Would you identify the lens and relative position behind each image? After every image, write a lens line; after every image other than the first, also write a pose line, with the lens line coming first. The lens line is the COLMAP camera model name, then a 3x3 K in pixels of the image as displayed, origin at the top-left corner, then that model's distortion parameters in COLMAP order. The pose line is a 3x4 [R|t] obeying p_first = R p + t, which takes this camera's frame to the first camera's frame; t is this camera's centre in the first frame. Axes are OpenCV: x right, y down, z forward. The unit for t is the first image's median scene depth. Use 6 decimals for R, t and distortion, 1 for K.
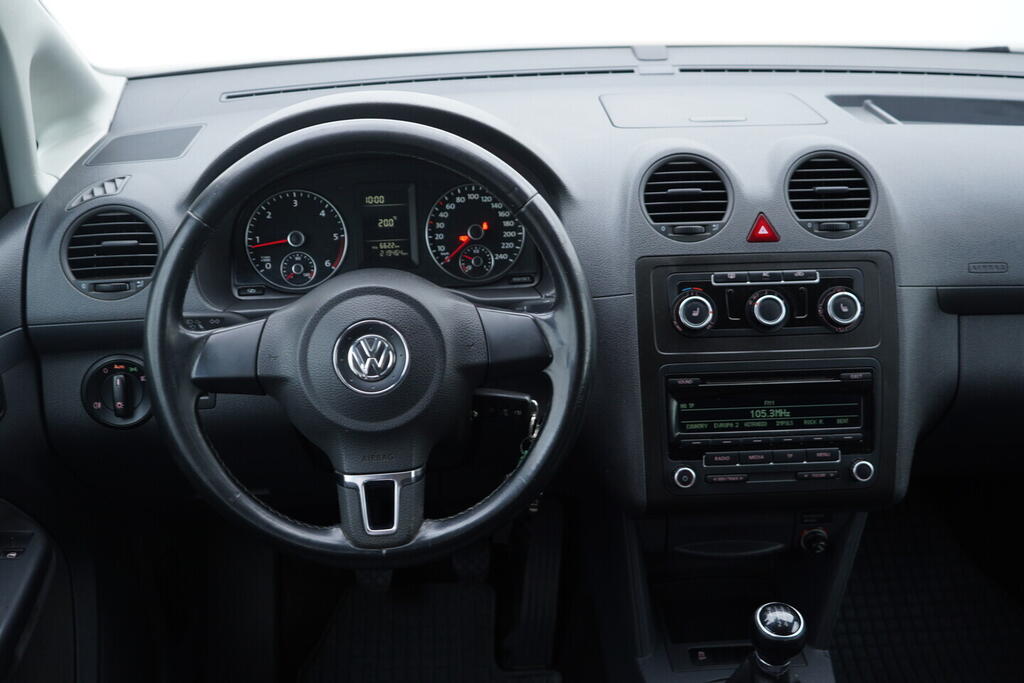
lens RADIAL K [[1062.1, 0, 513.4], [0, 1062.1, 338.9], [0, 0, 1]] dist [-0.001076, 0.000000]
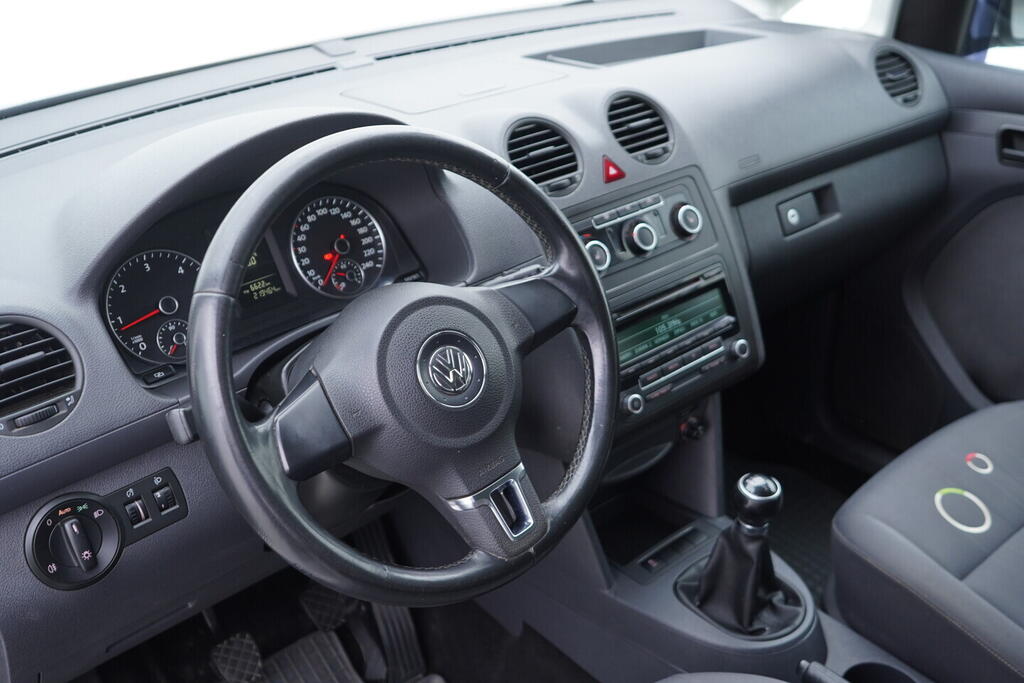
lens RADIAL K [[1062.1, 0, 513.6], [0, 1062.1, 344.1], [0, 0, 1]] dist [-0.001076, 0.000000]
pose [[0.792119, -0.302809, 0.529957, -0.473113], [0.306222, 0.948238, 0.084104, -0.054191], [-0.527993, 0.095664, 0.843844, 0.139053]]
